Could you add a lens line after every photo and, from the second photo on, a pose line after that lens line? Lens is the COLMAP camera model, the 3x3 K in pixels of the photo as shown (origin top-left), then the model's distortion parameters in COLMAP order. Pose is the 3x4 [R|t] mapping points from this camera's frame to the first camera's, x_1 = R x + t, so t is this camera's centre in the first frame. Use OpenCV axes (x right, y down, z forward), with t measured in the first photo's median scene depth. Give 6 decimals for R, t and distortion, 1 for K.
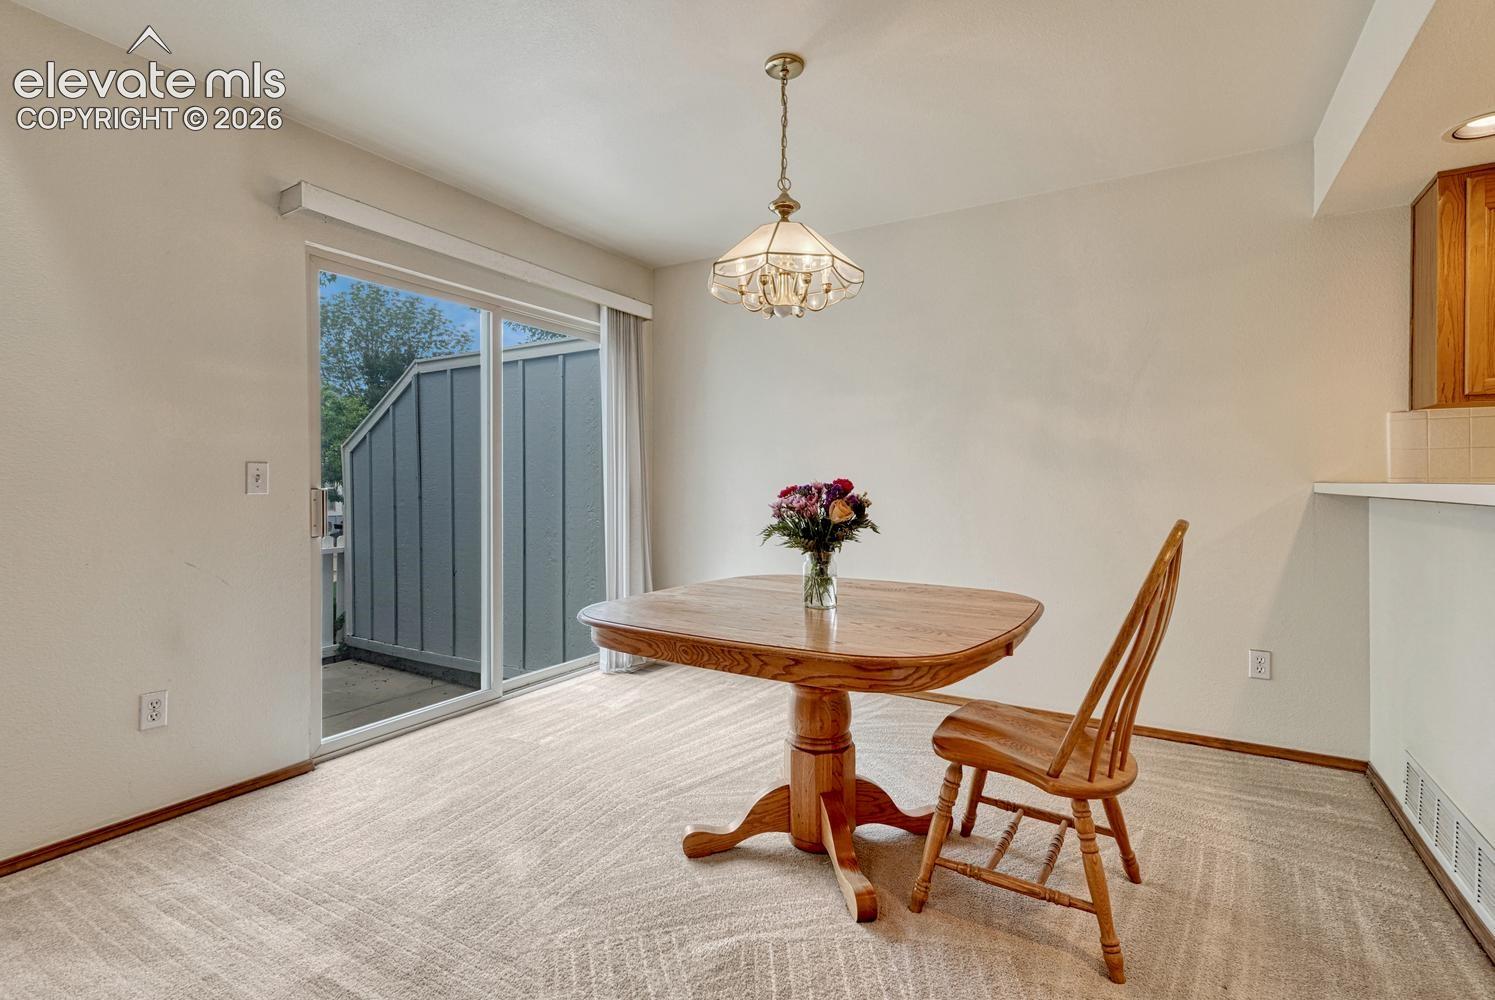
lens RADIAL K [[698.2, 0, 747.2], [0, 698.2, 482.8], [0, 0, 1]] dist [0.001818, 0.000197]
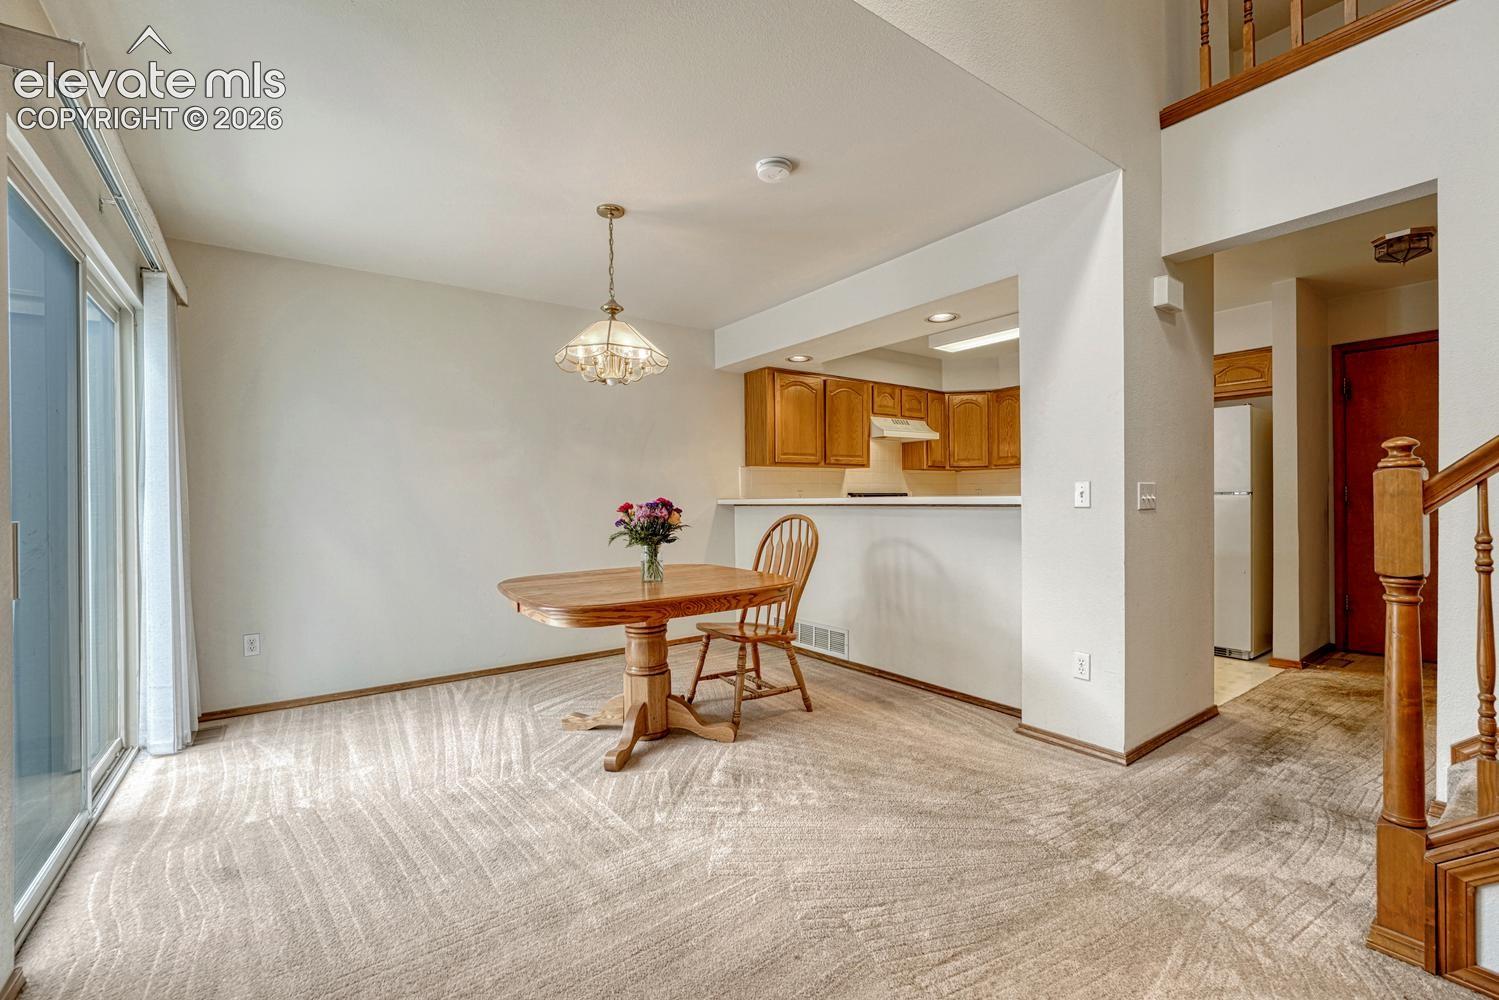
lens RADIAL K [[633.8, 0, 749.5], [0, 633.8, 500.0], [0, 0, 1]] dist [-0.014214, -0.000278]
pose [[0.390073, -0.008893, 0.920741, -1.034042], [0.013430, 0.999902, 0.003968, -0.005648], [-0.920686, 0.010818, 0.390154, 0.240904]]
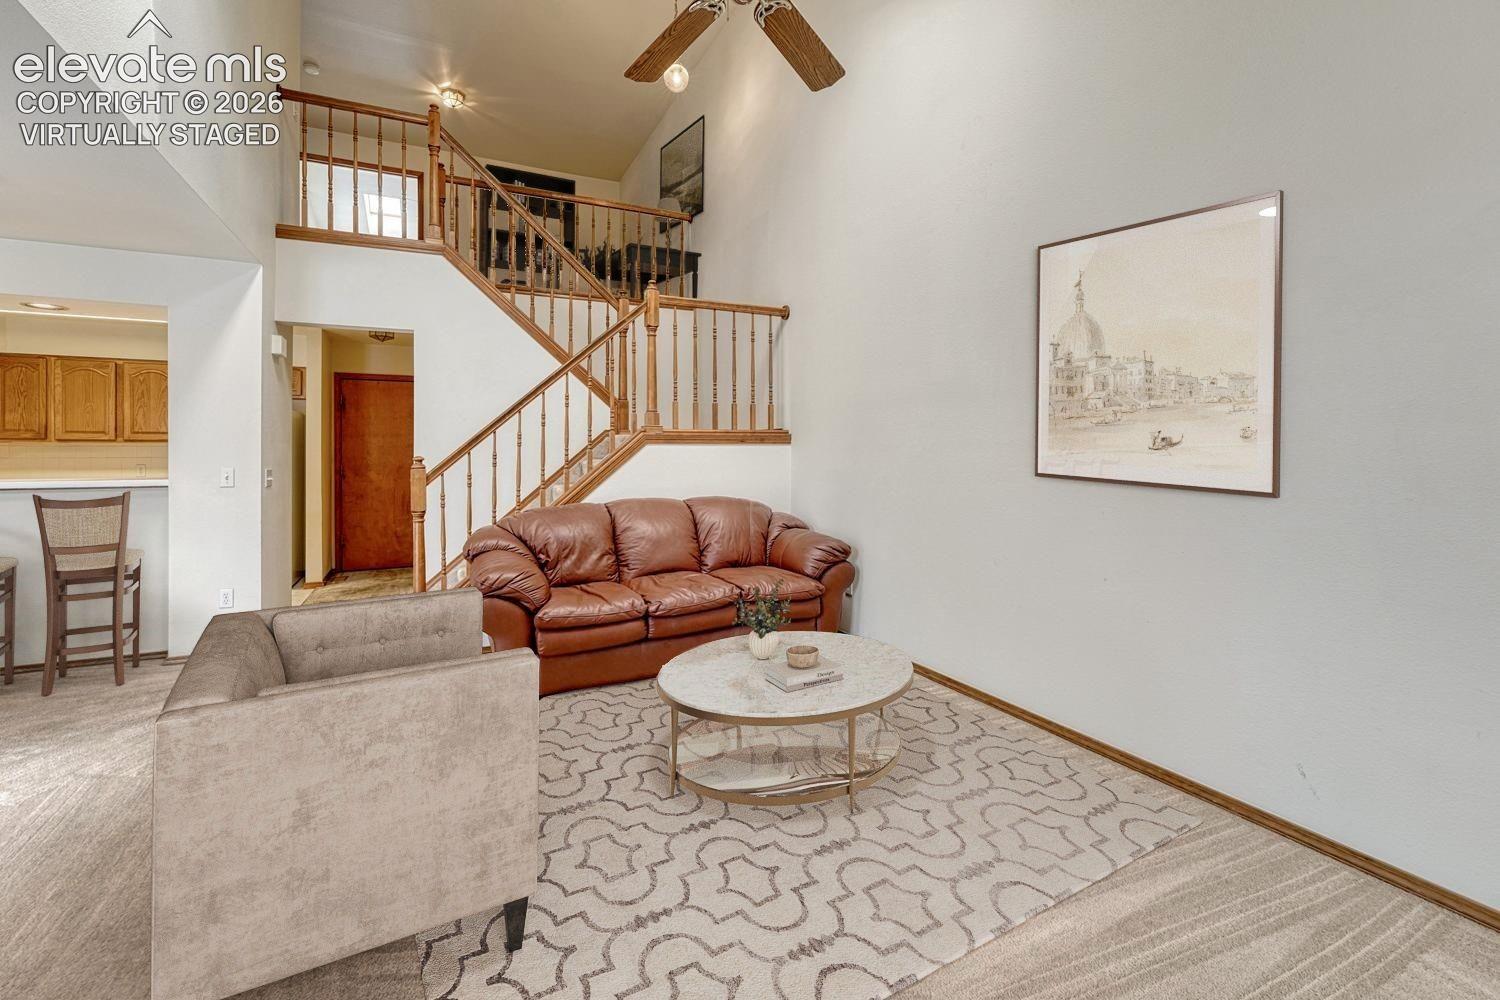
lens RADIAL K [[670.1, 0, 749.3], [0, 670.1, 462.0], [0, 0, 1]] dist [-0.000275, -0.000010]
pose [[-0.837241, -0.006293, 0.546799, -1.864702], [0.001976, 0.999892, 0.014534, -0.068019], [-0.546831, 0.013249, -0.837138, 0.874901]]
